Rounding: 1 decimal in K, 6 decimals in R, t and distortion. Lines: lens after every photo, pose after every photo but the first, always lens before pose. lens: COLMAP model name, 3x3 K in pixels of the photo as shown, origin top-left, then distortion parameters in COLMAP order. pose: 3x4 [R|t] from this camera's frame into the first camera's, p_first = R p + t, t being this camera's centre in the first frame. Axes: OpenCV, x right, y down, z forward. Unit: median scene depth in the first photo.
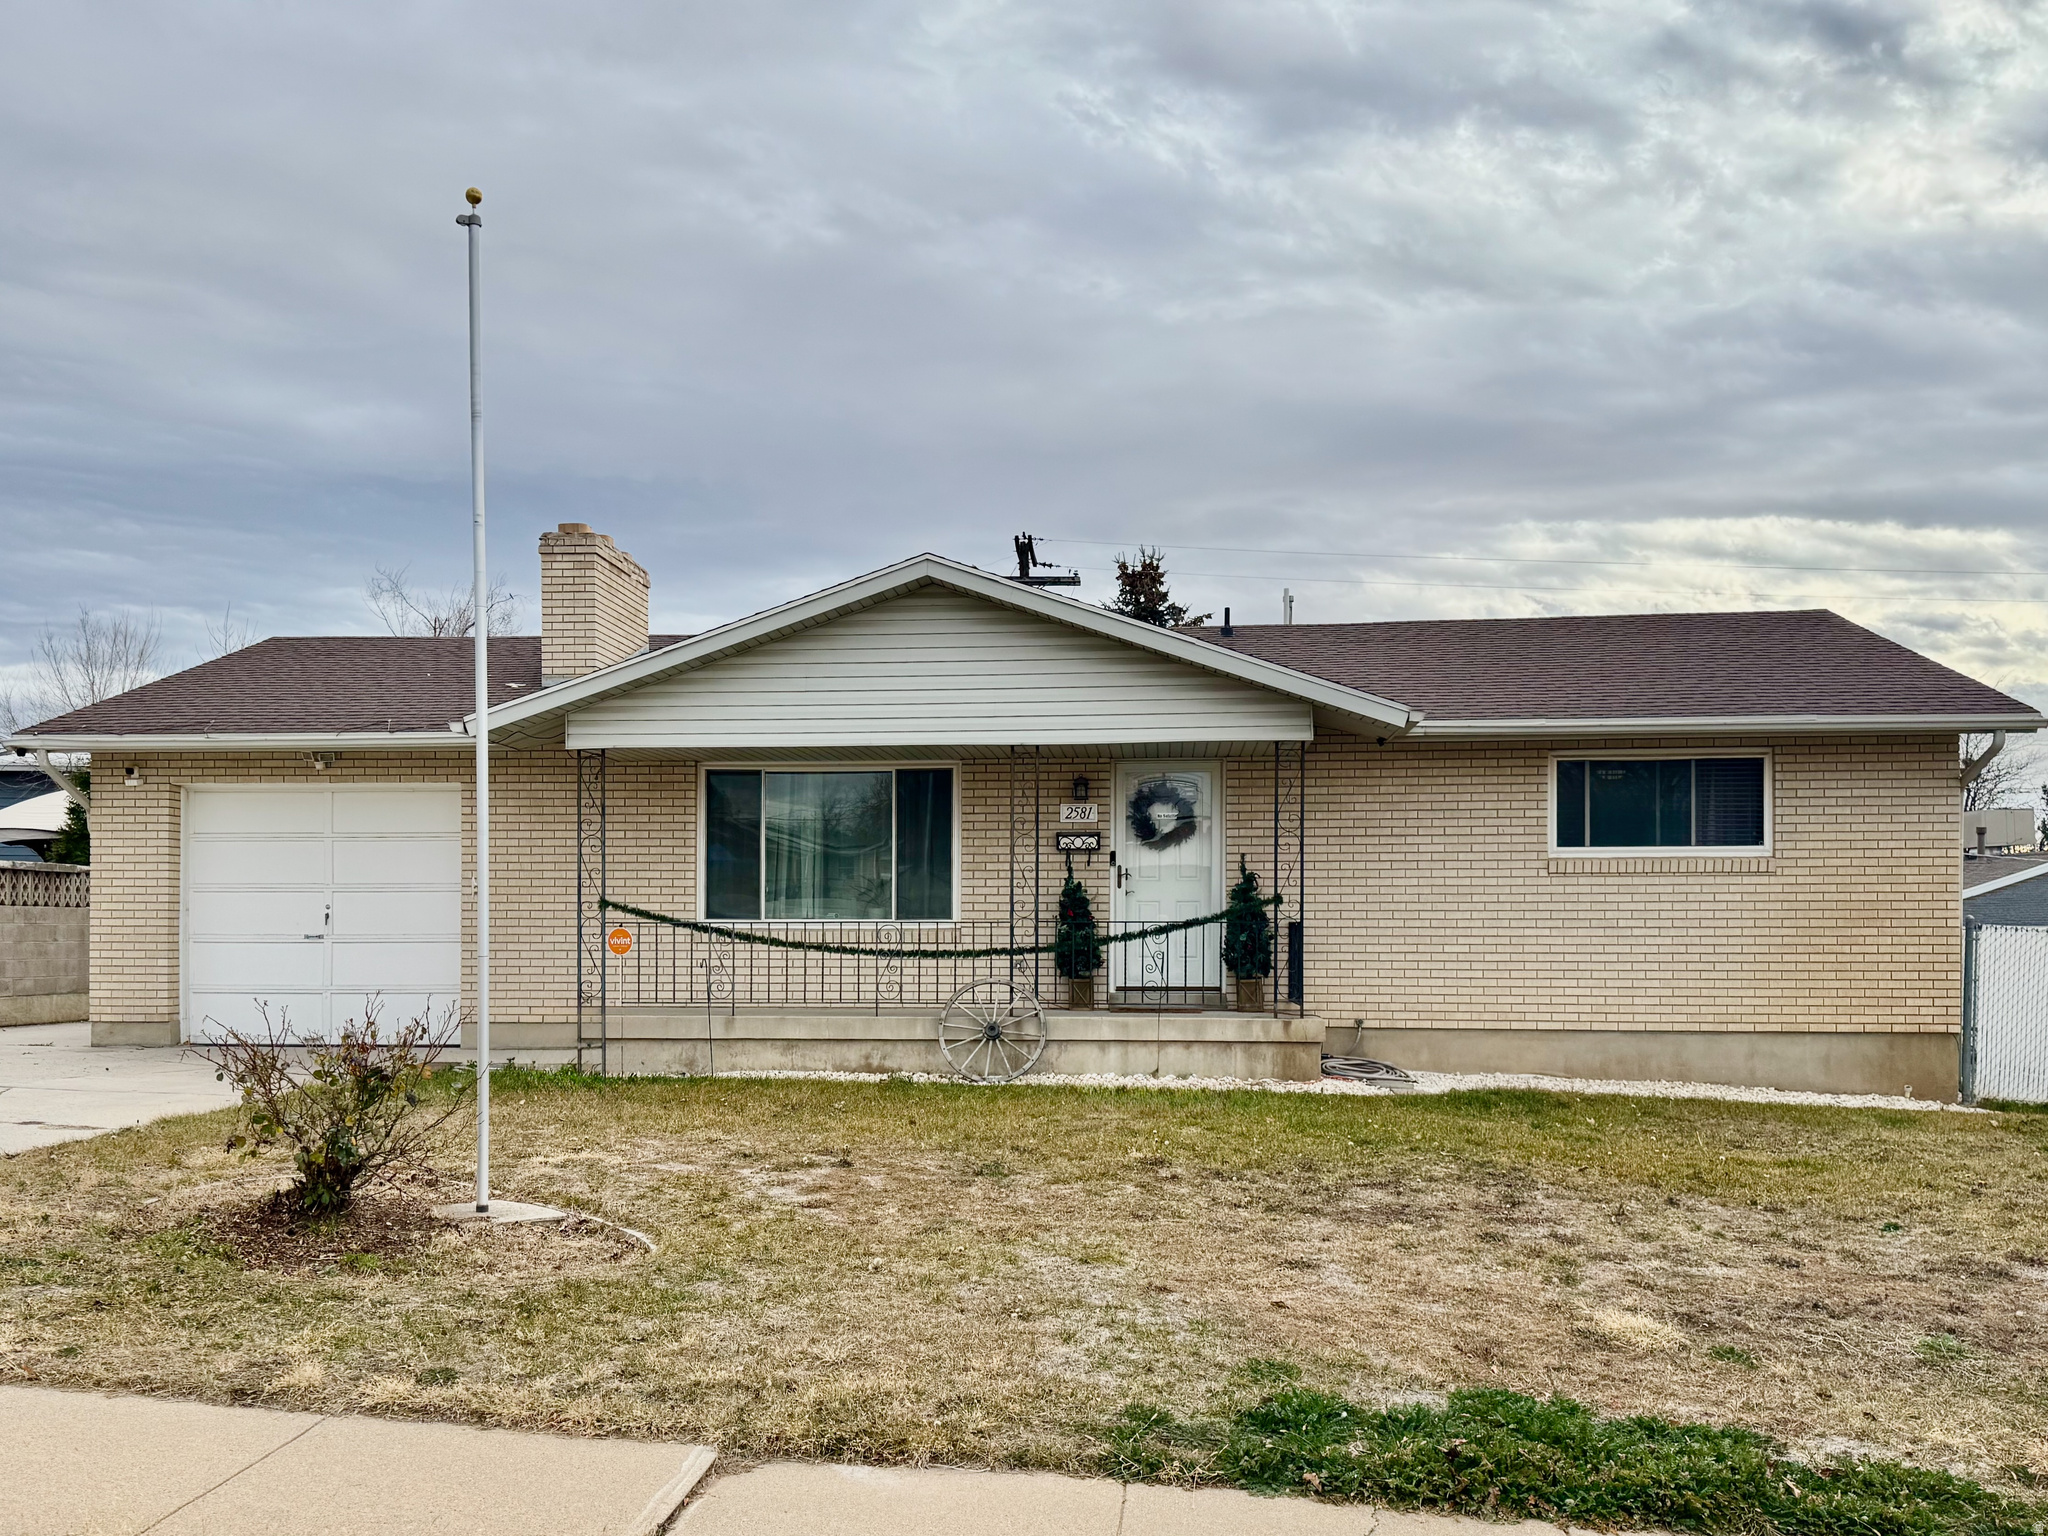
lens RADIAL K [[1557.3, 0, 1030.3], [0, 1557.3, 769.9], [0, 0, 1]] dist [0.052736, -0.051007]
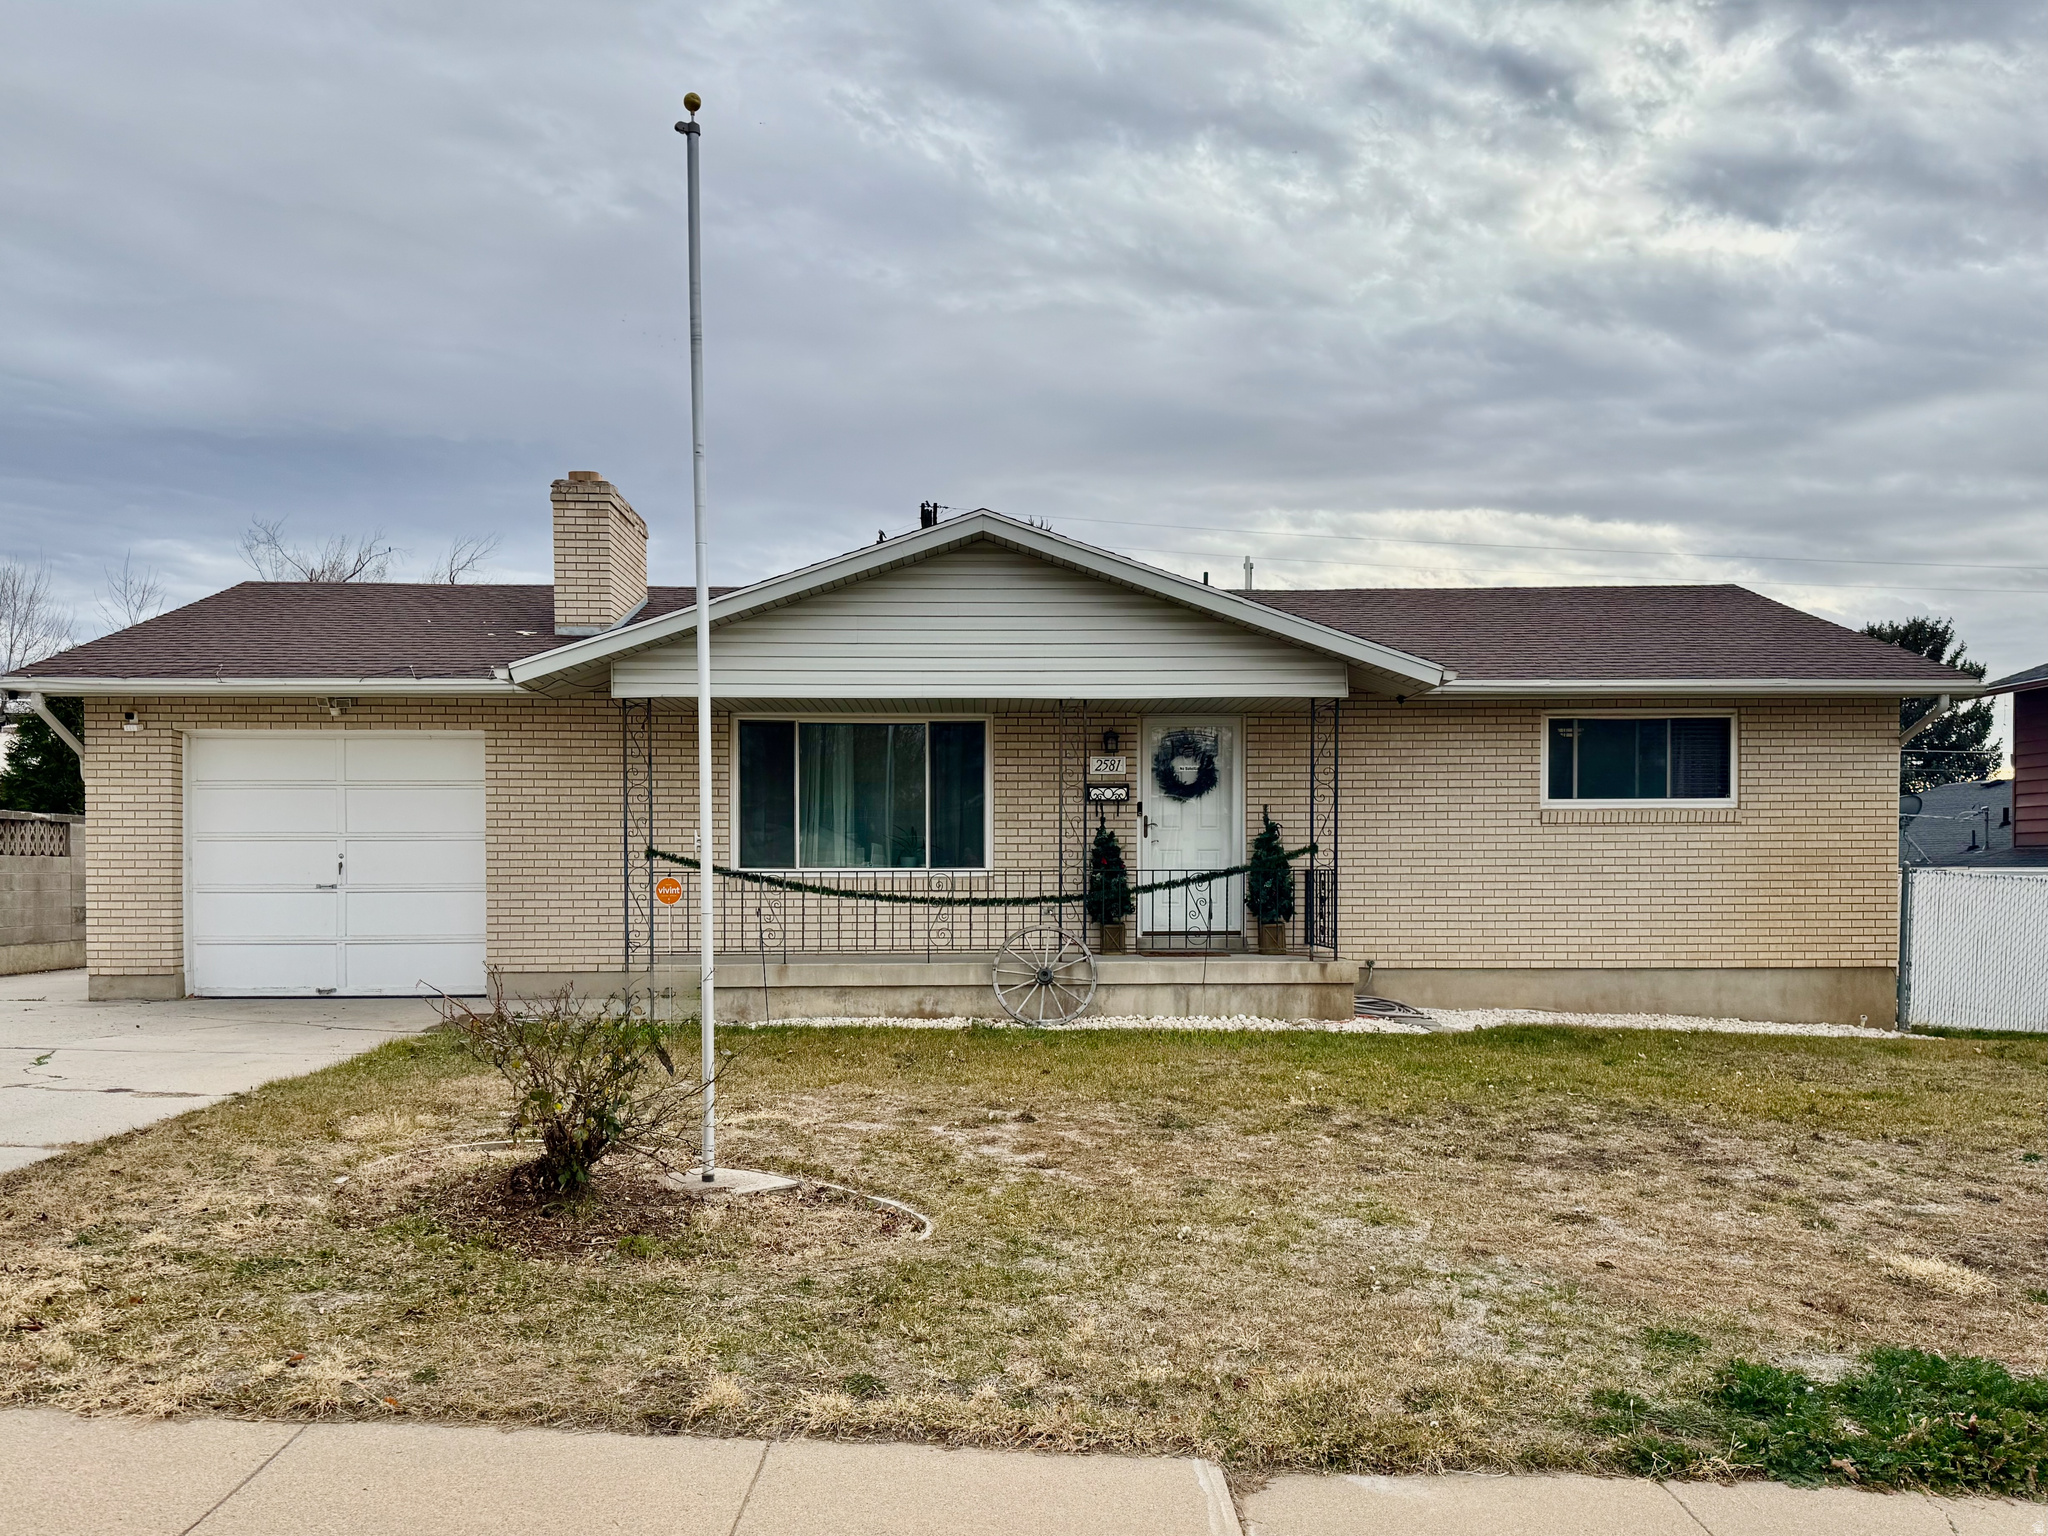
lens RADIAL K [[1423.2, 0, 1020.4], [0, 1423.2, 761.2], [0, 0, 1]] dist [0.043292, -0.038873]
pose [[0.993118, 0.005859, 0.116975, -0.141269], [-0.008856, 0.999645, 0.025115, 0.001790], [-0.116787, -0.025978, 0.992817, 0.067141]]
